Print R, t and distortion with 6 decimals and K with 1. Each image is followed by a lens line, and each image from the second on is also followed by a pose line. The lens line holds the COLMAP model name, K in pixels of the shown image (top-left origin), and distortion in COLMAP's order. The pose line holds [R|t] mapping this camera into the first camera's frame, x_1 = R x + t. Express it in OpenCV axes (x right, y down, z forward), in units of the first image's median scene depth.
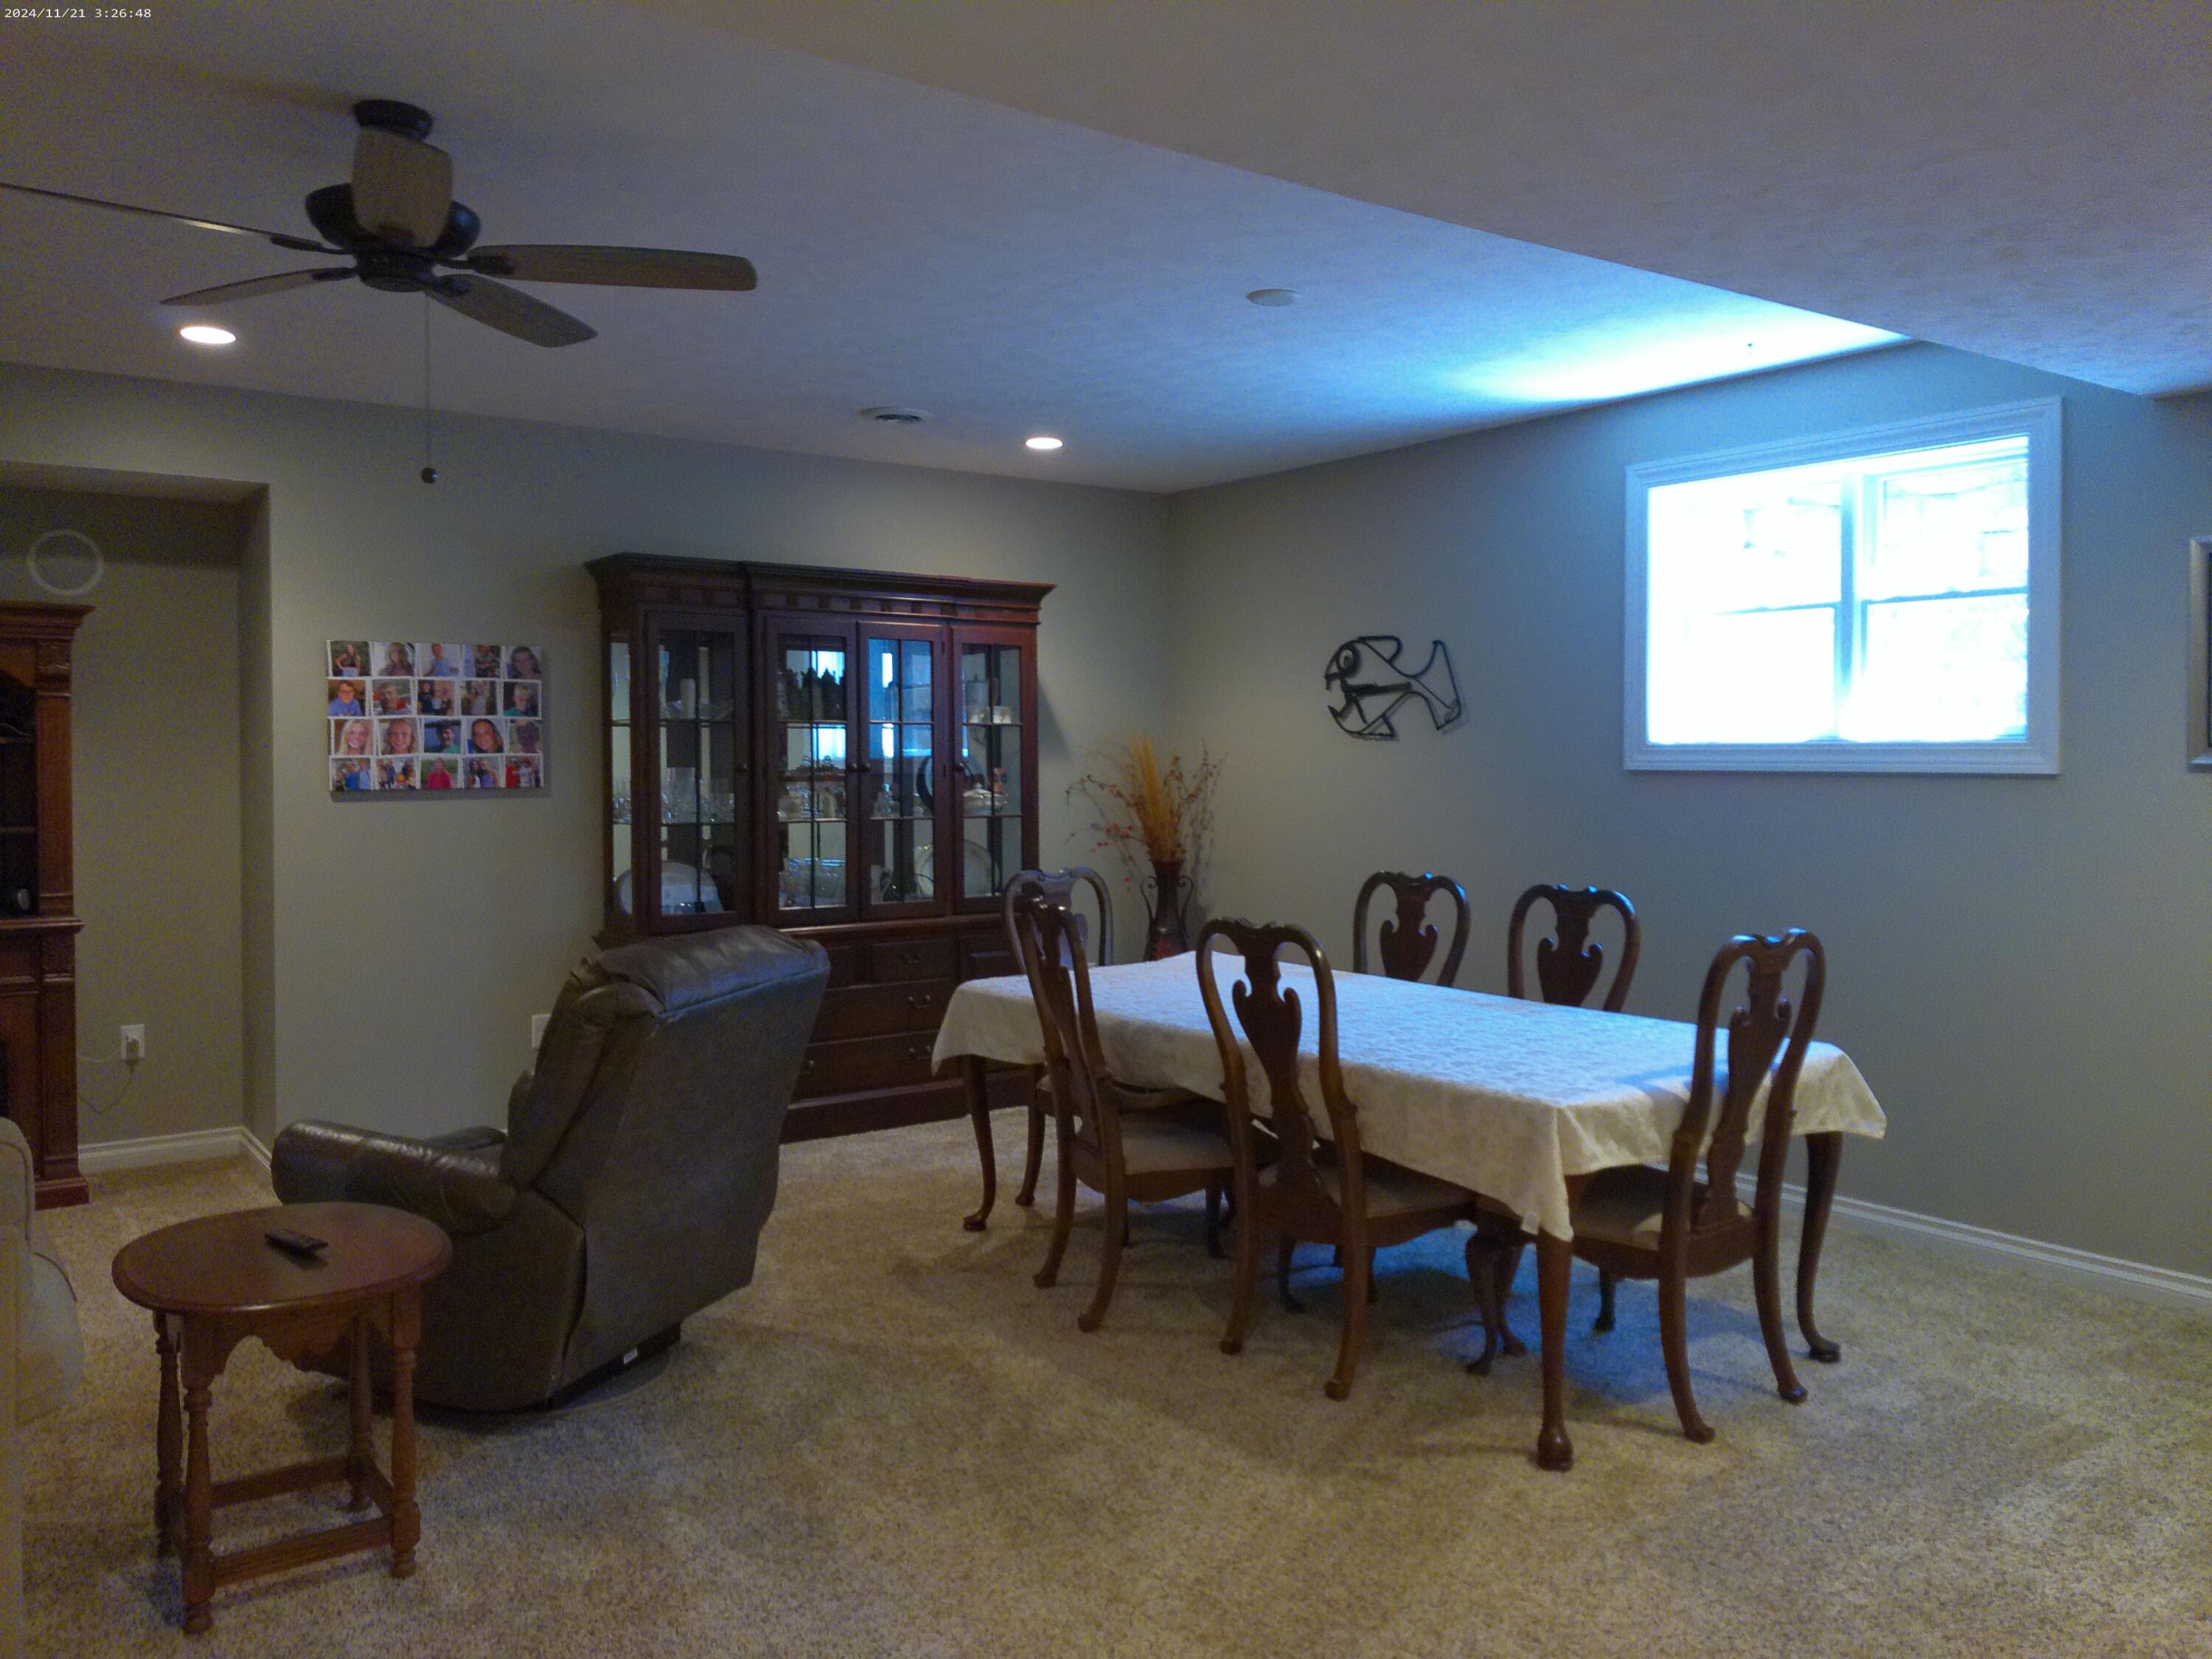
lens RADIAL K [[1705.7, 0, 1115.8], [0, 1705.7, 787.0], [0, 0, 1]] dist [0.089188, -0.102101]
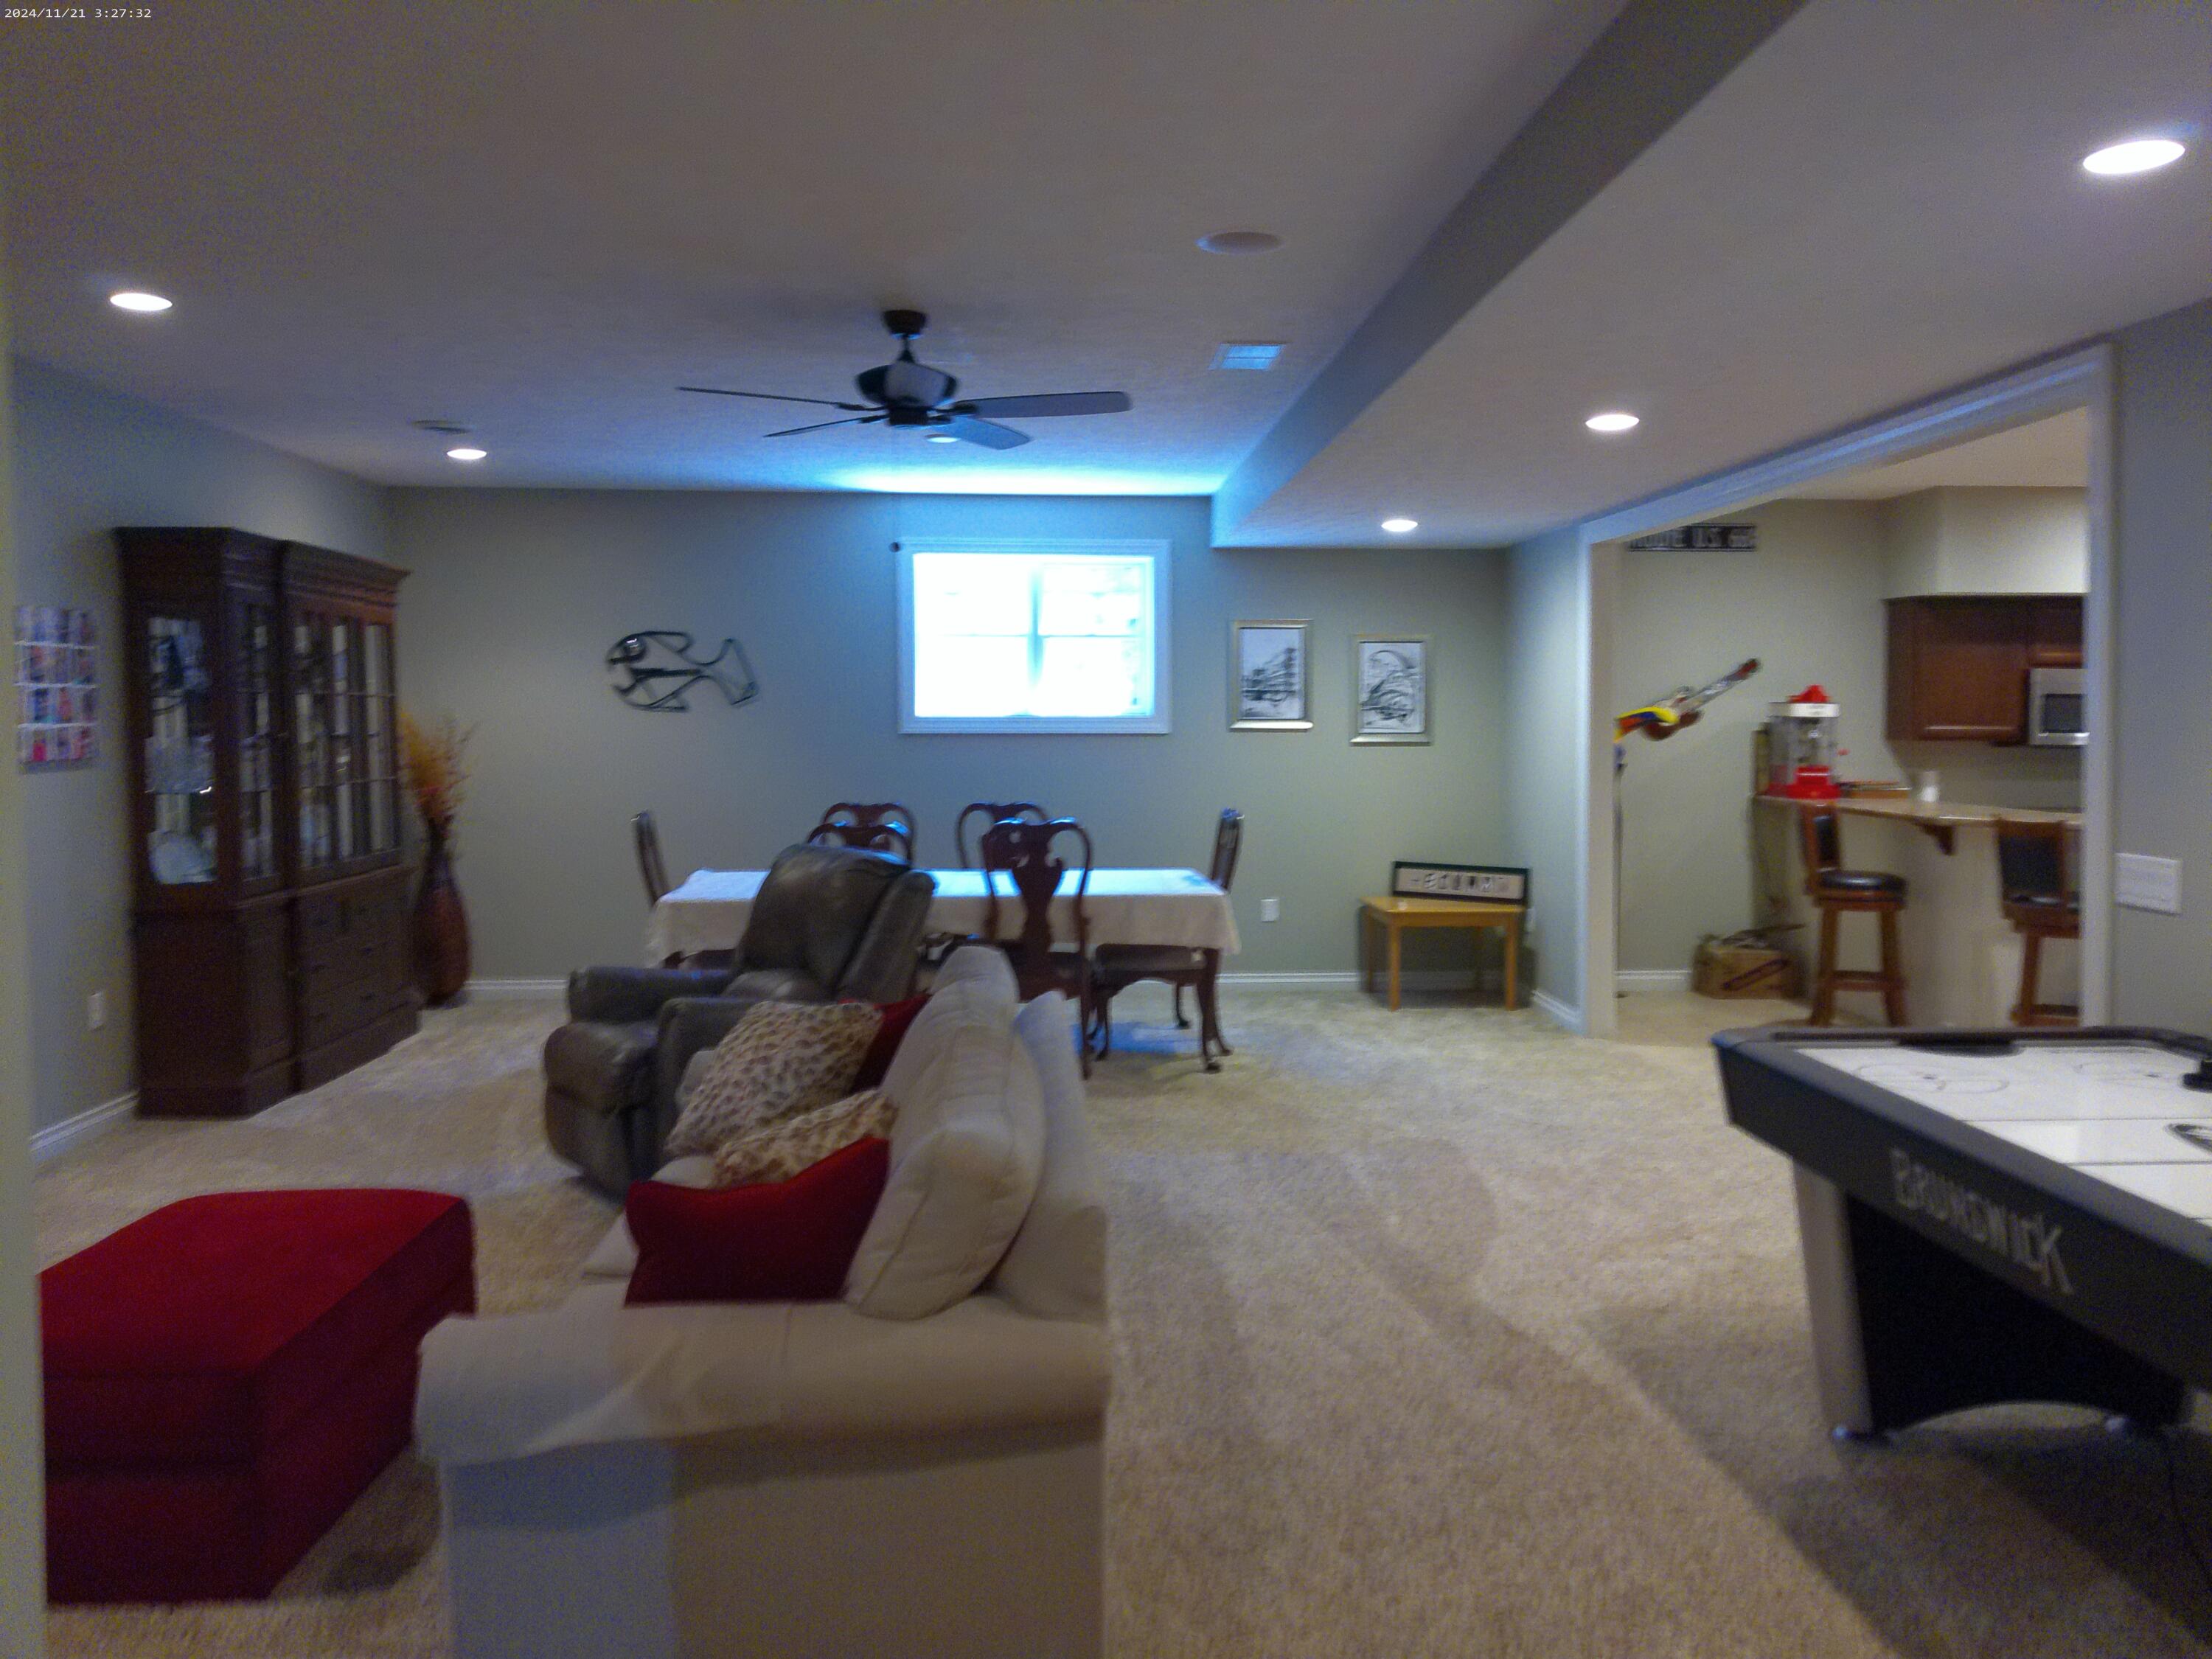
lens RADIAL K [[1705.7, 0, 1115.8], [0, 1705.7, 787.0], [0, 0, 1]] dist [0.089188, -0.102101]
pose [[0.565135, -0.032491, 0.824359, -0.773284], [0.014219, 0.999459, 0.029644, -0.004020], [-0.824876, -0.005031, 0.565291, -0.023035]]
